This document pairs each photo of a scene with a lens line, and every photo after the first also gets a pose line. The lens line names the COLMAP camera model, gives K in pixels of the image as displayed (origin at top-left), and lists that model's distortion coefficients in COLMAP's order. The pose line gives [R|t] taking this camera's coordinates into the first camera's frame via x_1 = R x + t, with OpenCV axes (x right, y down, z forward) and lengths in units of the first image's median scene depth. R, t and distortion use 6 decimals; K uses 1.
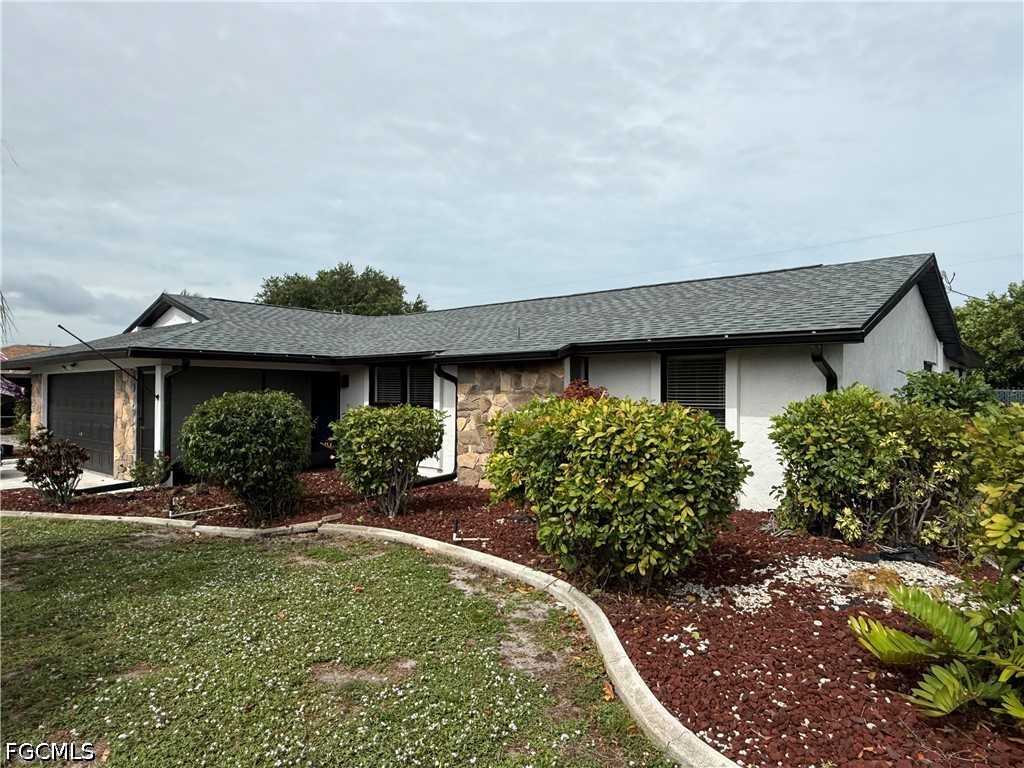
lens RADIAL K [[659.2, 0, 517.6], [0, 659.2, 384.7], [0, 0, 1]] dist [-0.009938, -0.000675]
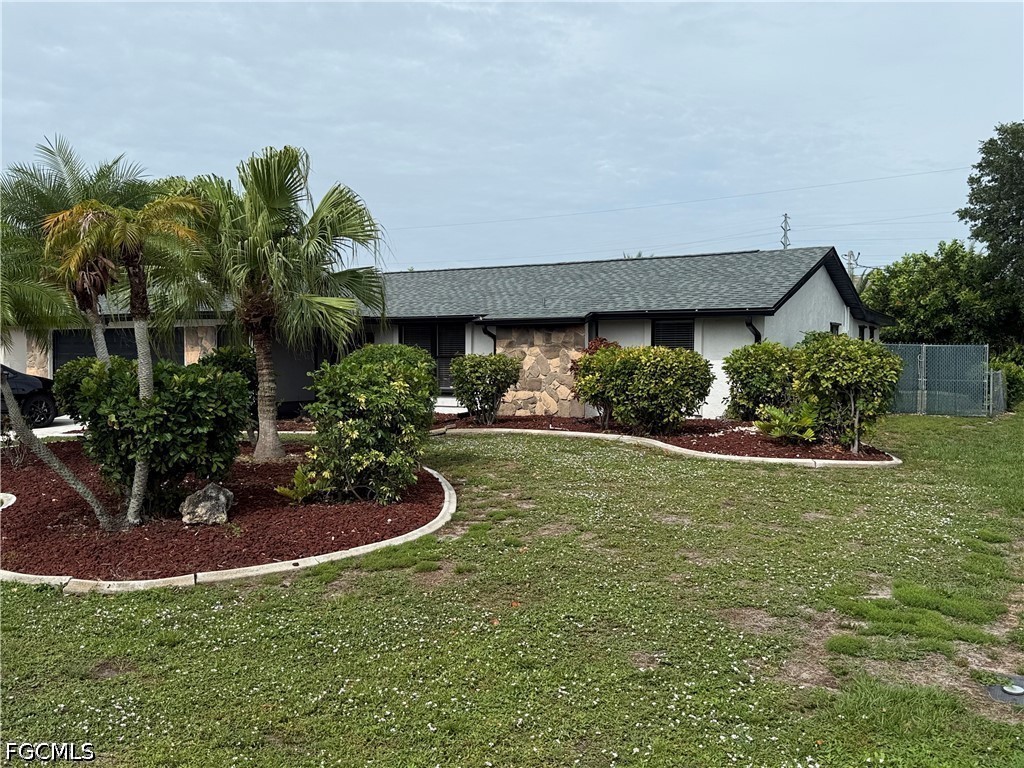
lens RADIAL K [[963.5, 0, 509.3], [0, 963.5, 384.0], [0, 0, 1]] dist [0.074263, 0.000000]
pose [[0.987166, -0.007490, 0.159523, -0.491051], [0.000646, 0.999079, 0.042909, 0.005527], [-0.159697, -0.042255, 0.986261, -1.212732]]
